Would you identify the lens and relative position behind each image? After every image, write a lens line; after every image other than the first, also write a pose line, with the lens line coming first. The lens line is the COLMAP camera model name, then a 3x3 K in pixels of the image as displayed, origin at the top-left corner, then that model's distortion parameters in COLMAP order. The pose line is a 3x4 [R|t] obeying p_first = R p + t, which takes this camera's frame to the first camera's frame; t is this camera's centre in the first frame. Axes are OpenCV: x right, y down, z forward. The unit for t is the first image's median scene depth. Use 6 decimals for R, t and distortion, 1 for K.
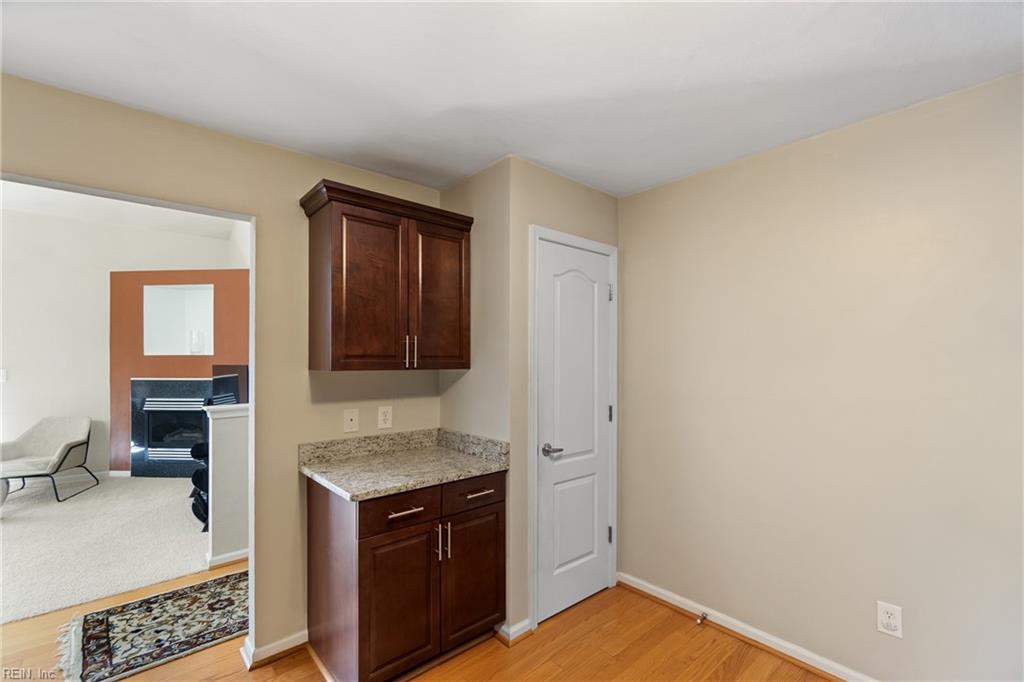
lens RADIAL K [[450.4, 0, 510.8], [0, 450.4, 358.8], [0, 0, 1]] dist [-0.001236, -0.000274]
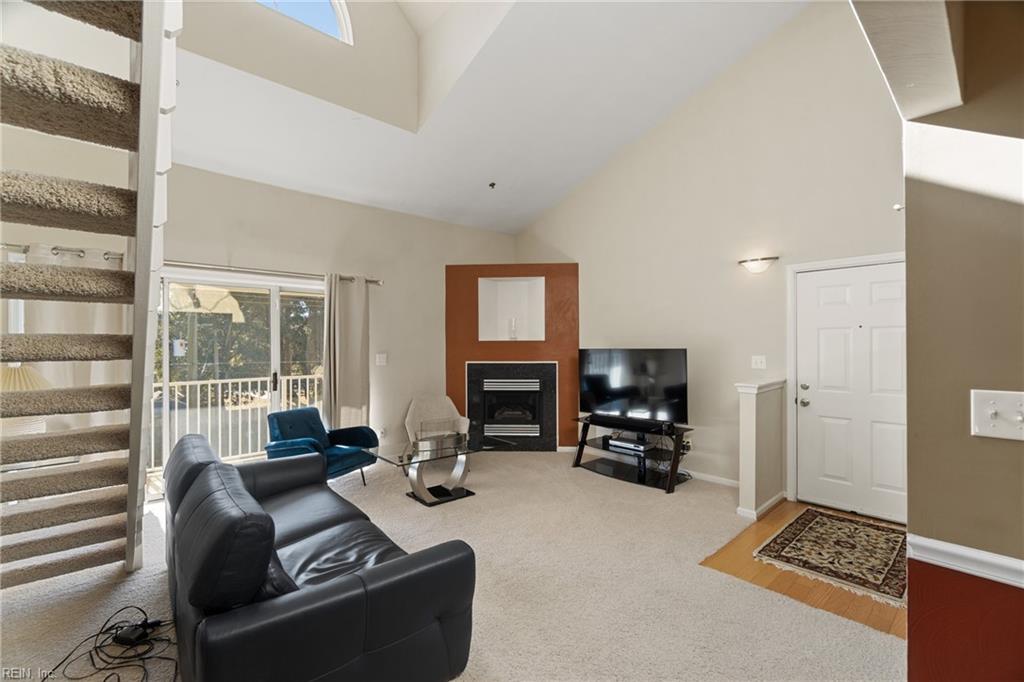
lens RADIAL K [[442.4, 0, 508.5], [0, 442.4, 344.8], [0, 0, 1]] dist [-0.001818, 0.000070]
pose [[0.999961, -0.002311, 0.008465, -0.761749], [0.002309, 0.999997, 0.000198, 0.001749], [-0.008466, -0.000178, 0.999964, -0.091024]]
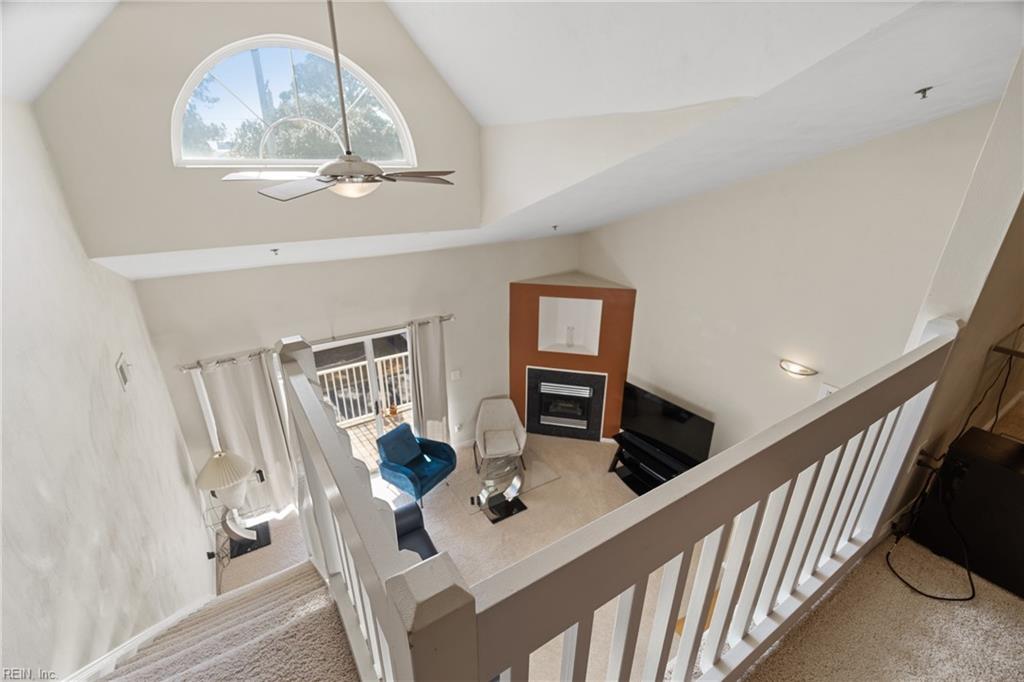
lens RADIAL K [[442.4, 0, 508.5], [0, 442.4, 344.8], [0, 0, 1]] dist [-0.001818, 0.000070]
pose [[0.987645, 0.062330, -0.143779, -0.731117], [-0.002507, 0.923664, 0.383196, -0.501044], [0.156688, -0.378101, 0.912408, -0.131863]]
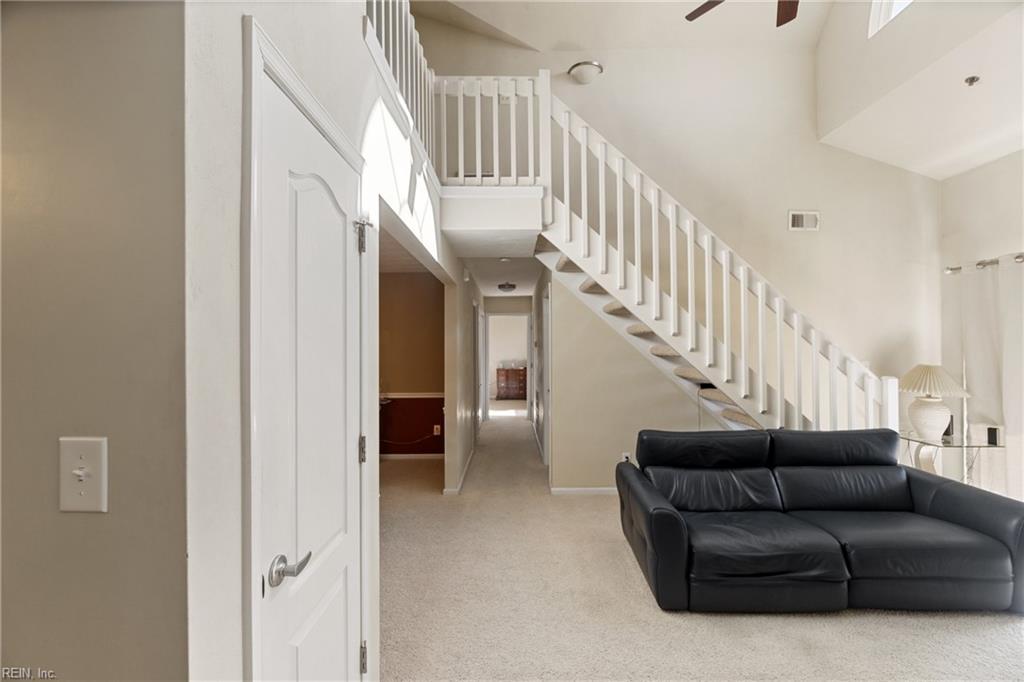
lens RADIAL K [[442.4, 0, 508.5], [0, 442.4, 344.8], [0, 0, 1]] dist [-0.001818, 0.000070]
pose [[-0.664444, -0.003118, -0.747331, -0.355377], [0.001395, 0.999984, -0.005412, -0.001875], [0.747336, -0.004639, -0.664430, 0.455640]]
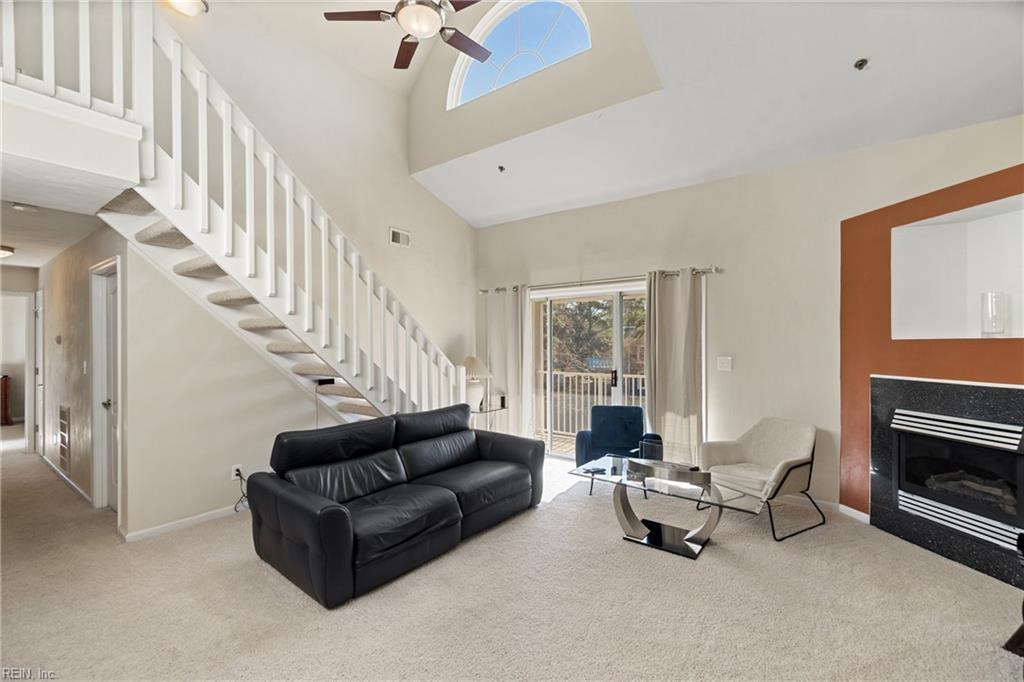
lens RADIAL K [[442.4, 0, 508.5], [0, 442.4, 344.8], [0, 0, 1]] dist [-0.001818, 0.000070]
pose [[0.202021, 0.000987, -0.979381, -0.324037], [-0.000336, 1.000000, 0.000939, -0.000824], [0.979381, 0.000139, 0.202021, 0.357261]]
